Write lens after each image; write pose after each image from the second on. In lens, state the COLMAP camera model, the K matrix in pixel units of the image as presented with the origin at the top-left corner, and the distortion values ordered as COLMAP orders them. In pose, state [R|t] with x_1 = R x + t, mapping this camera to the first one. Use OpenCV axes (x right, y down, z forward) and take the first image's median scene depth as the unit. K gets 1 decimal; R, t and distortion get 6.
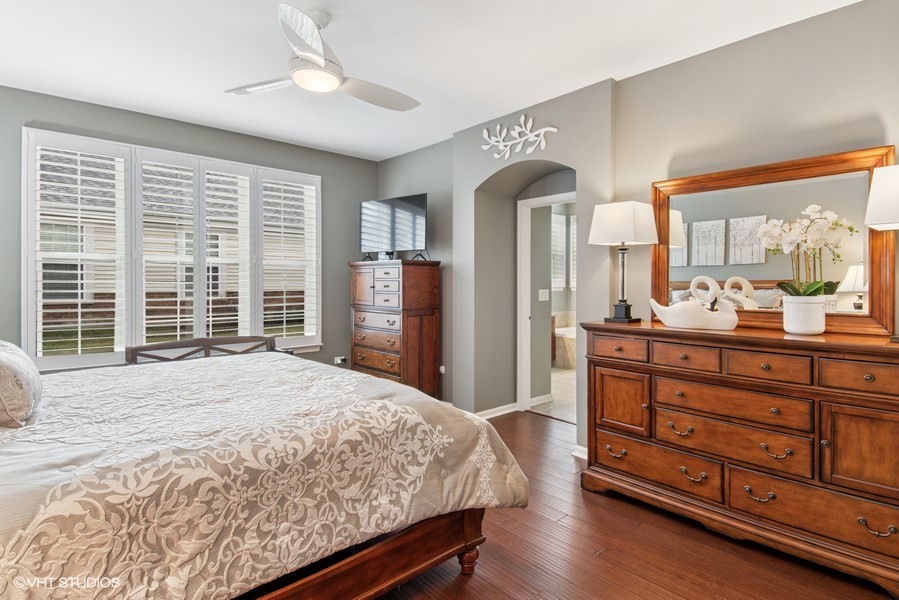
lens RADIAL K [[481.1, 0, 439.0], [0, 481.1, 281.3], [0, 0, 1]] dist [0.029998, -0.012238]
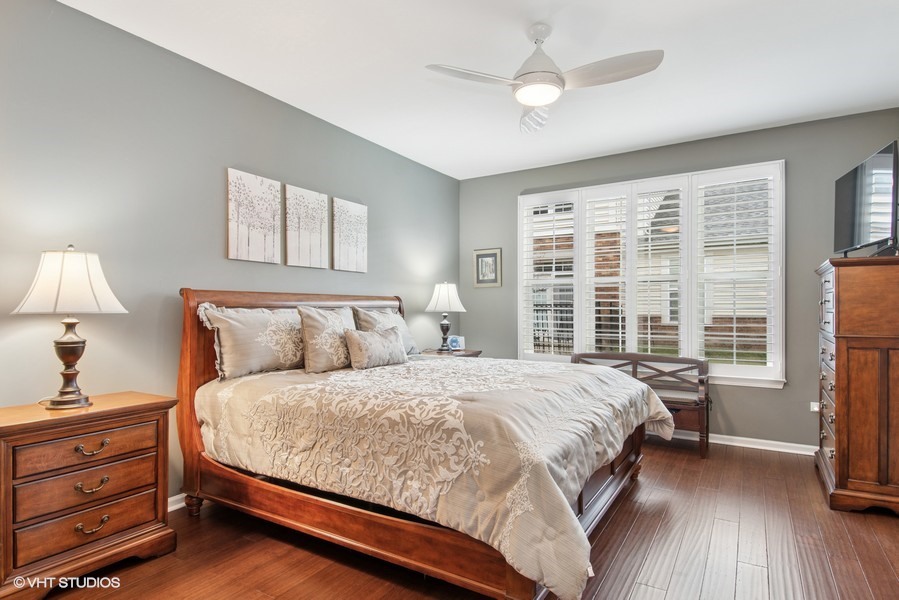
lens RADIAL K [[481.1, 0, 445.9], [0, 481.1, 300.5], [0, 0, 1]] dist [0.029998, -0.012238]
pose [[0.282374, -0.016897, -0.959156, 0.914048], [-0.000618, 0.999841, -0.017795, 0.052929], [0.959304, 0.005617, 0.282319, 0.719290]]
